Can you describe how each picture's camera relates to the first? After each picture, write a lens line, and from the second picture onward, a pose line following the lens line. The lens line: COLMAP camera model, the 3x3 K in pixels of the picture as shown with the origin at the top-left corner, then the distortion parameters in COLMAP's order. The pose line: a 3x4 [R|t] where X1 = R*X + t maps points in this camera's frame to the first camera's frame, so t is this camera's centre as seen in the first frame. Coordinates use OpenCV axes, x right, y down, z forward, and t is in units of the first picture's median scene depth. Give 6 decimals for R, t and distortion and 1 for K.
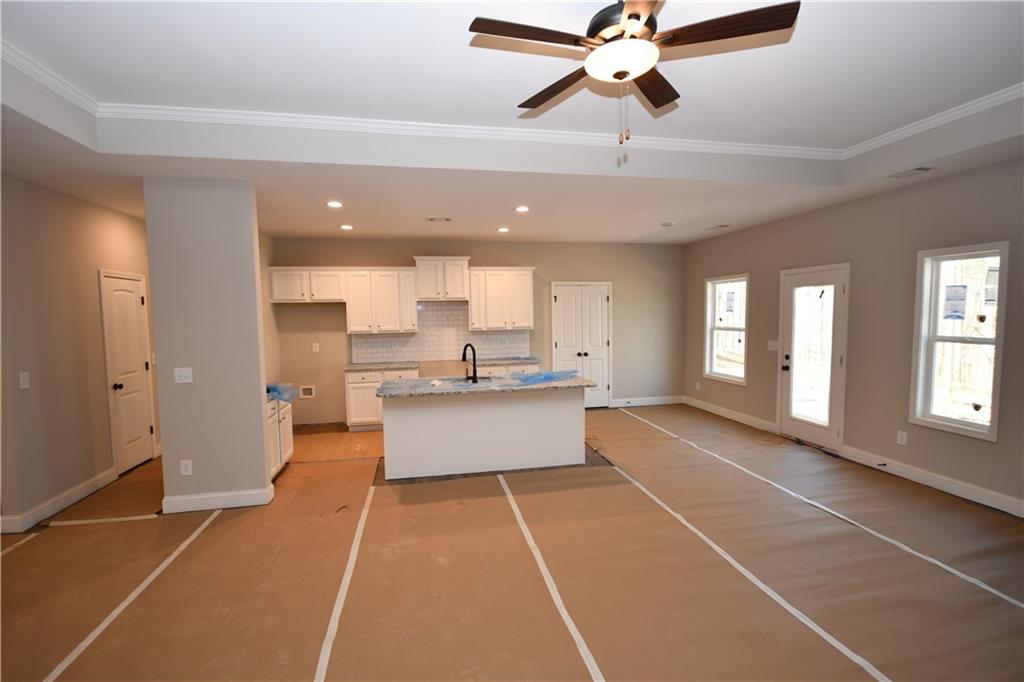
lens RADIAL K [[449.5, 0, 508.3], [0, 449.5, 343.5], [0, 0, 1]] dist [-0.006411, -0.000473]
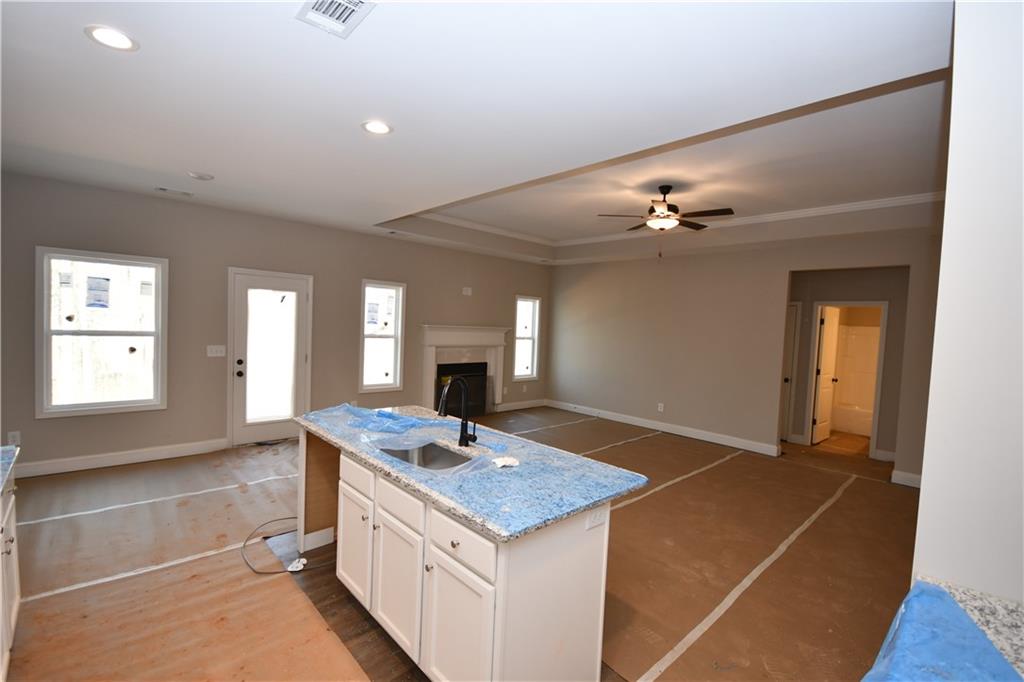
lens RADIAL K [[448.8, 0, 508.8], [0, 448.8, 341.8], [0, 0, 1]] dist [0.003822, -0.009623]
pose [[-0.528741, -0.044366, 0.847623, -0.402764], [0.021373, 0.997620, 0.065550, -0.052828], [-0.848514, 0.052775, -0.526534, 0.883397]]
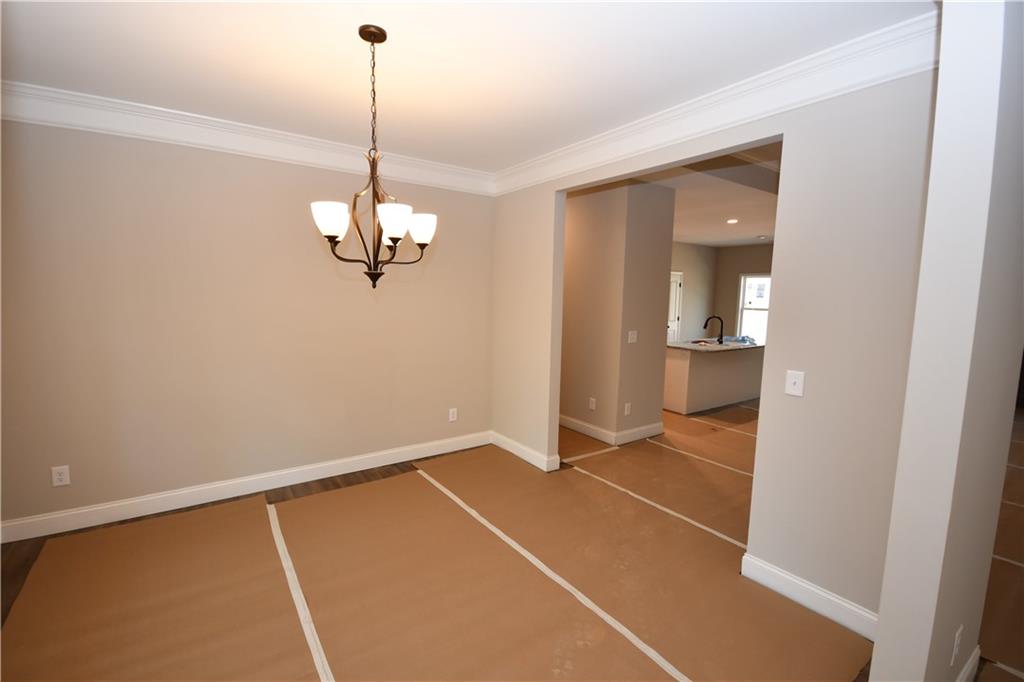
lens RADIAL K [[449.5, 0, 508.3], [0, 449.5, 343.5], [0, 0, 1]] dist [-0.006411, -0.000473]
pose [[0.915135, -0.011591, 0.402981, -0.900506], [-0.007336, 0.998942, 0.045392, 0.019323], [-0.403080, -0.044496, 0.914082, -0.018156]]
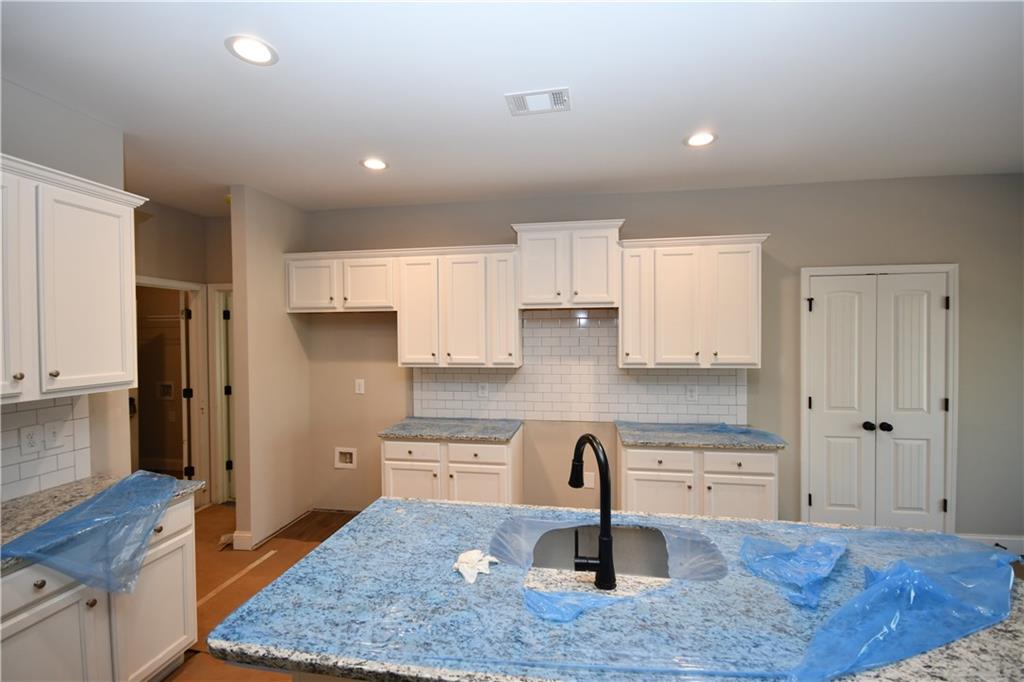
lens RADIAL K [[449.5, 0, 508.3], [0, 449.5, 343.5], [0, 0, 1]] dist [-0.006411, -0.000473]
pose [[0.934204, 0.017766, -0.356297, -0.024928], [-0.033206, 0.998753, -0.037267, -0.034072], [0.355191, 0.046646, 0.933629, 0.511897]]
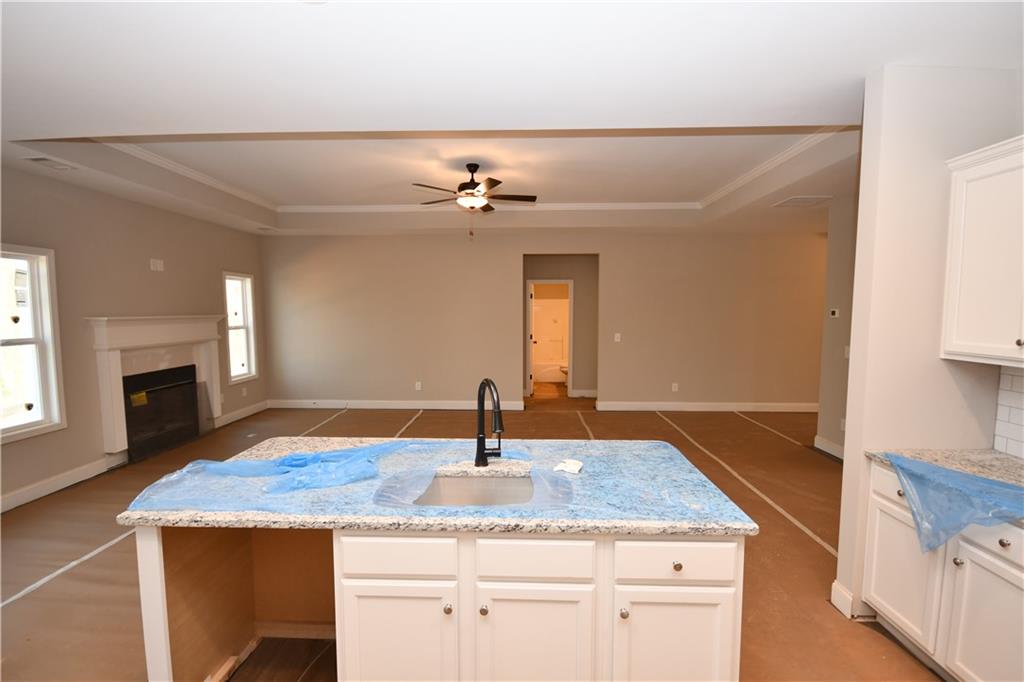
lens RADIAL K [[449.5, 0, 508.3], [0, 449.5, 343.5], [0, 0, 1]] dist [-0.006411, -0.000473]
pose [[-0.973534, -0.001906, 0.228532, -0.141733], [0.030617, 0.989864, 0.138682, -0.062607], [-0.226480, 0.142009, -0.963608, 0.996737]]
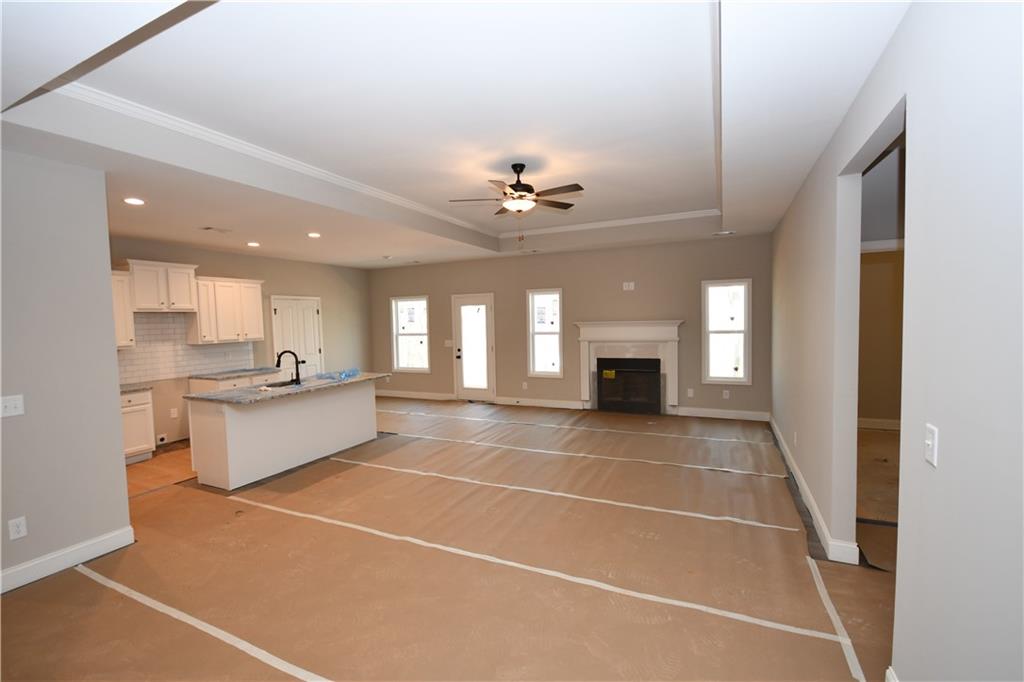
lens RADIAL K [[449.5, 0, 508.3], [0, 449.5, 343.5], [0, 0, 1]] dist [-0.006411, -0.000473]
pose [[0.596344, -0.044265, 0.801507, -0.469460], [0.069788, 0.997557, 0.003169, 0.012456], [-0.799689, 0.054046, 0.597977, -0.072816]]
